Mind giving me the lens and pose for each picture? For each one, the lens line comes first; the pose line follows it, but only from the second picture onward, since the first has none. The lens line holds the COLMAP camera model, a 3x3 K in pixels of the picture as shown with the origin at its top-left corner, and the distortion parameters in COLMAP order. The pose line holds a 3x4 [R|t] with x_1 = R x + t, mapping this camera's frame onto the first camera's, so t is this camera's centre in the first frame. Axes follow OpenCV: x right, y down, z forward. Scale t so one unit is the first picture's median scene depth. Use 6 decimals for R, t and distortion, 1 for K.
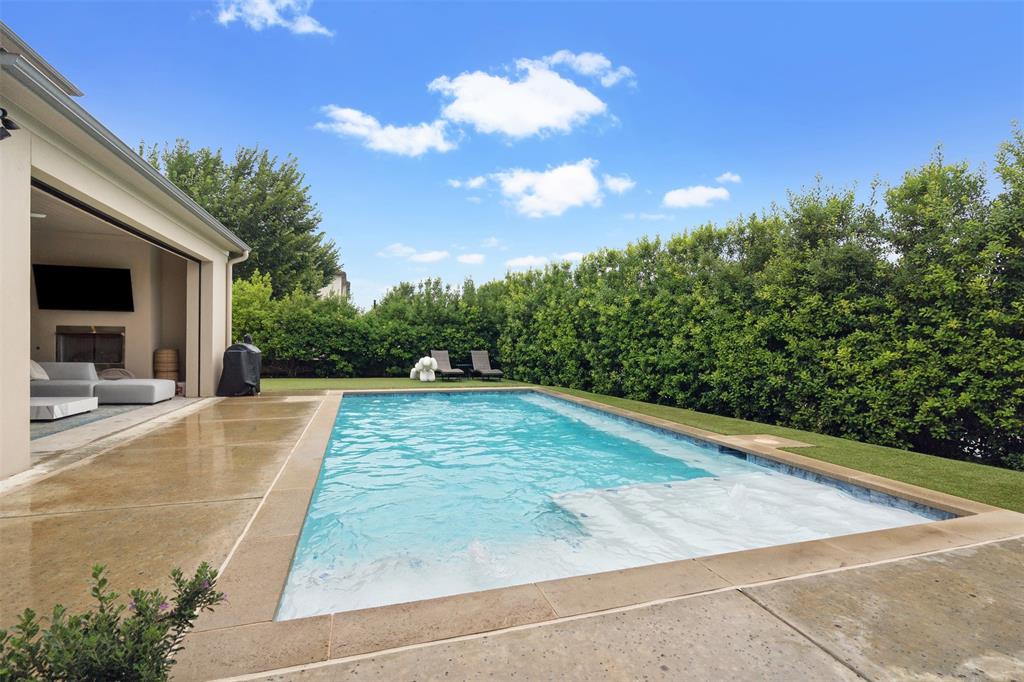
lens RADIAL K [[468.4, 0, 500.4], [0, 468.4, 351.7], [0, 0, 1]] dist [-0.002425, 0.000114]
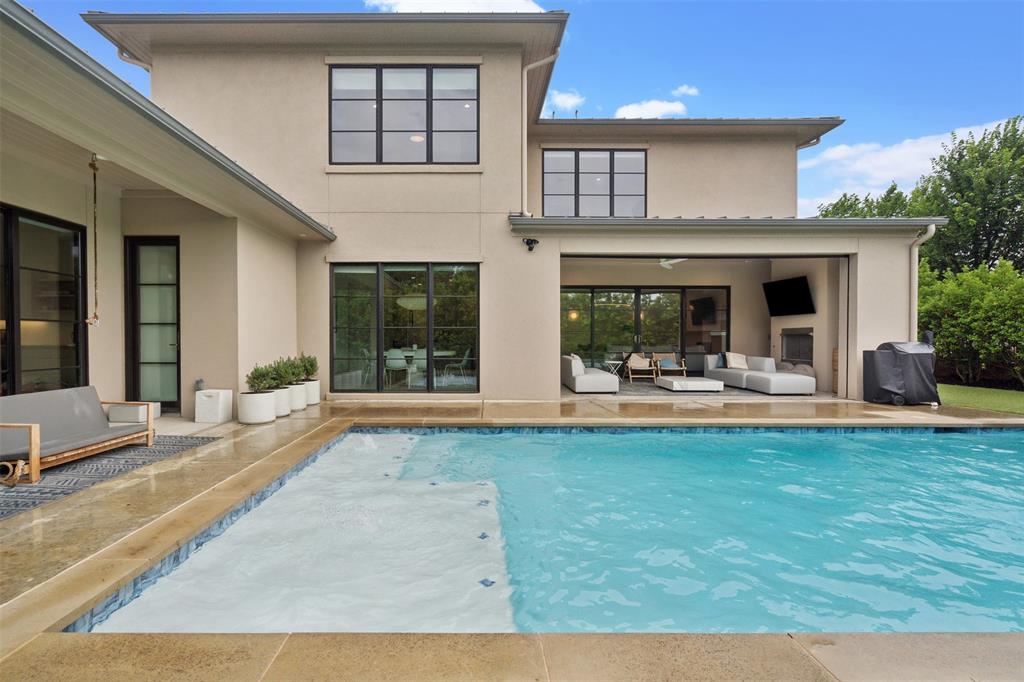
lens RADIAL K [[471.7, 0, 485.2], [0, 471.7, 347.0], [0, 0, 1]] dist [-0.002090, -0.000325]
pose [[-0.280300, 0.001930, -0.959911, 0.432919], [-0.024157, 0.999667, 0.009064, 0.001875], [0.959609, 0.025729, -0.280160, 0.504395]]
